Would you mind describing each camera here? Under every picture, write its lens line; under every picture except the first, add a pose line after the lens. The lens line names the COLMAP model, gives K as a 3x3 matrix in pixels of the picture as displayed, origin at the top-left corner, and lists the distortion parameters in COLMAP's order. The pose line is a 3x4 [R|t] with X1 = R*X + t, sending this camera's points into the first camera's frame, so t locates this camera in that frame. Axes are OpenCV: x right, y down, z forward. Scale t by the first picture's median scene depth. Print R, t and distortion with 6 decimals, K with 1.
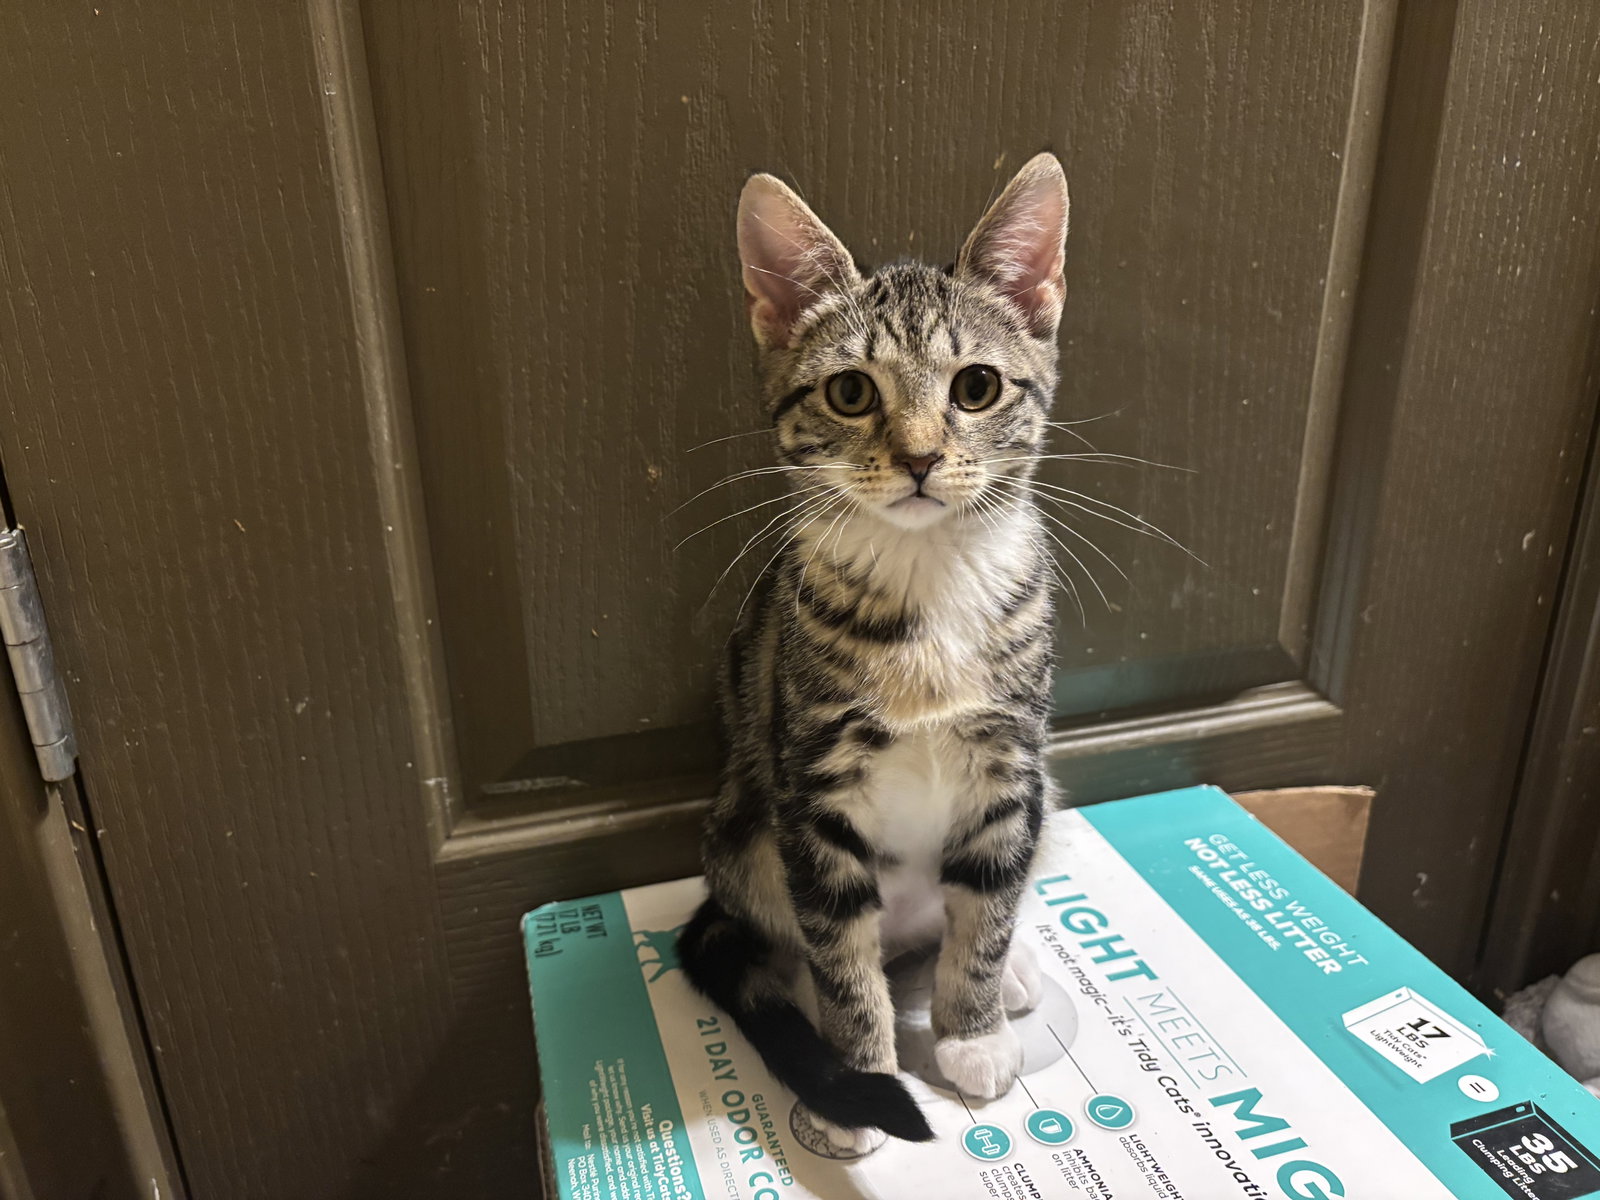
lens RADIAL K [[1226.2, 0, 799.3], [0, 1226.2, 664.6], [0, 0, 1]] dist [0.037158, -0.065182]
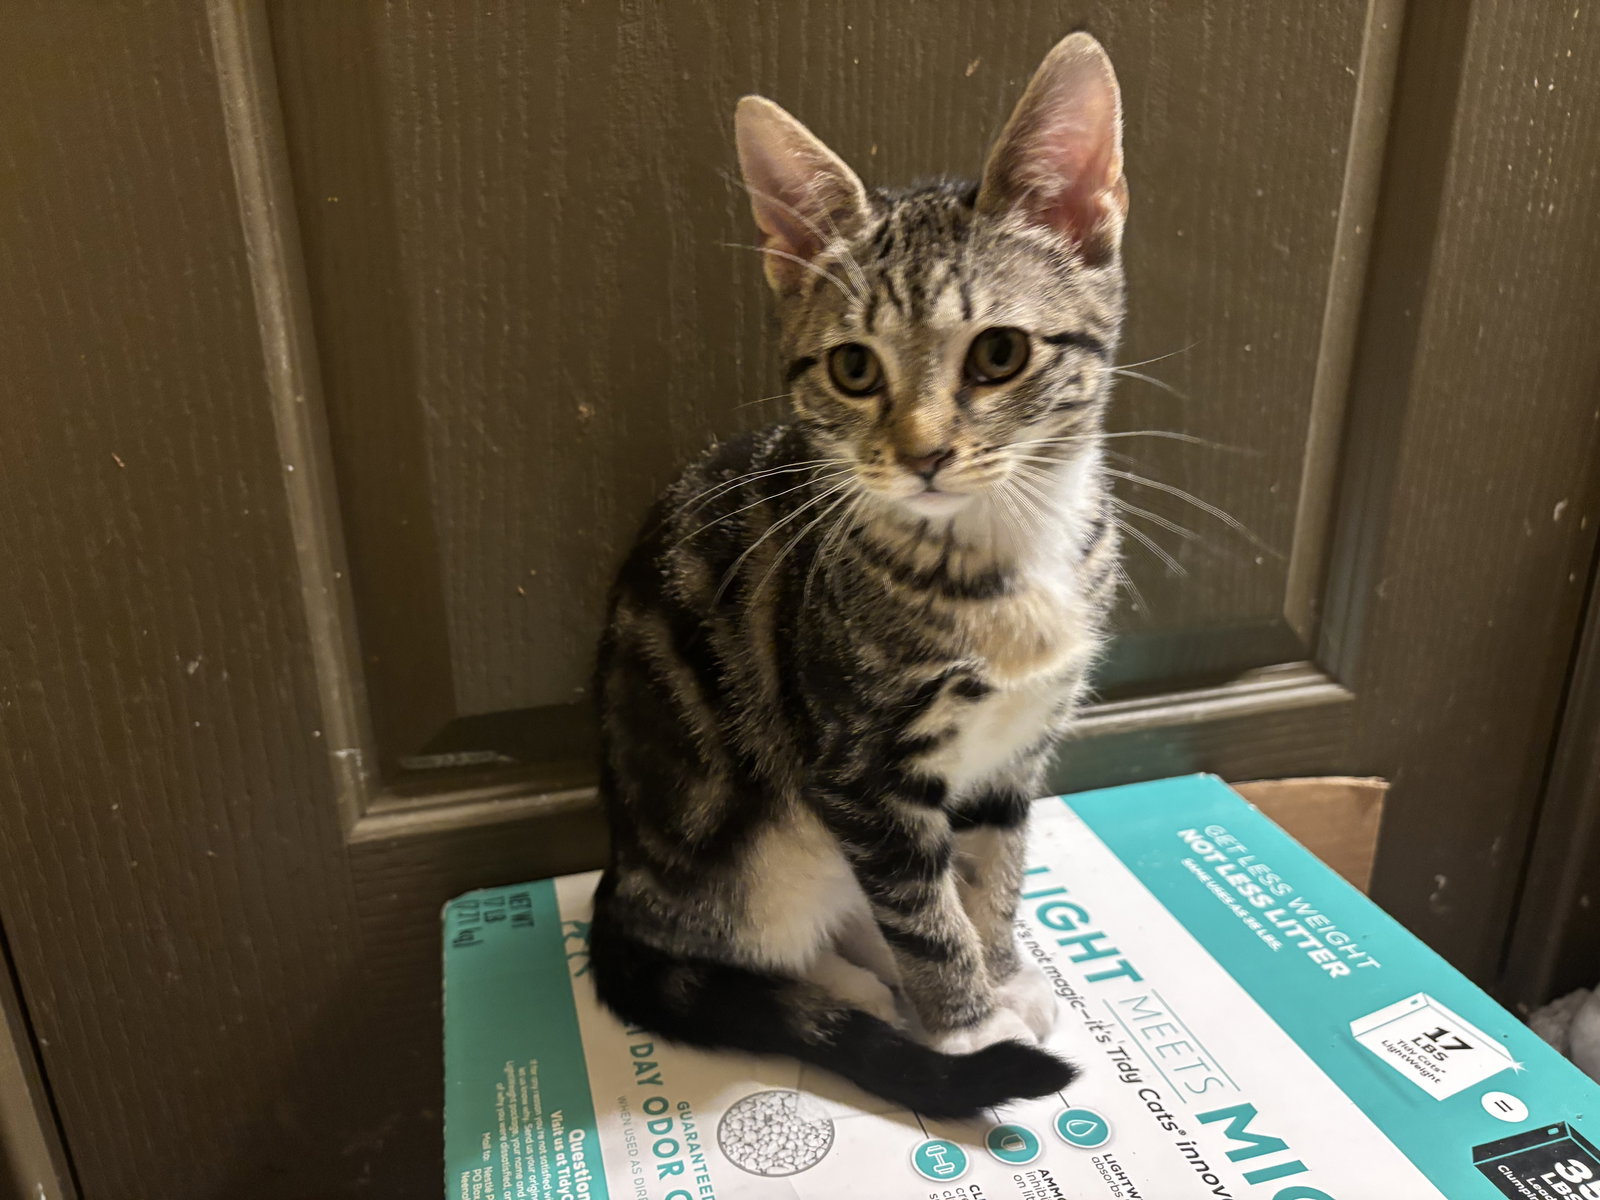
lens RADIAL K [[1231.8, 0, 784.0], [0, 1231.8, 671.9], [0, 0, 1]] dist [0.038456, -0.068933]
pose [[0.999784, 0.009198, -0.018631, 0.044220], [-0.009274, 0.999949, -0.003985, 0.036168], [0.018593, 0.004157, 0.999818, 0.093400]]
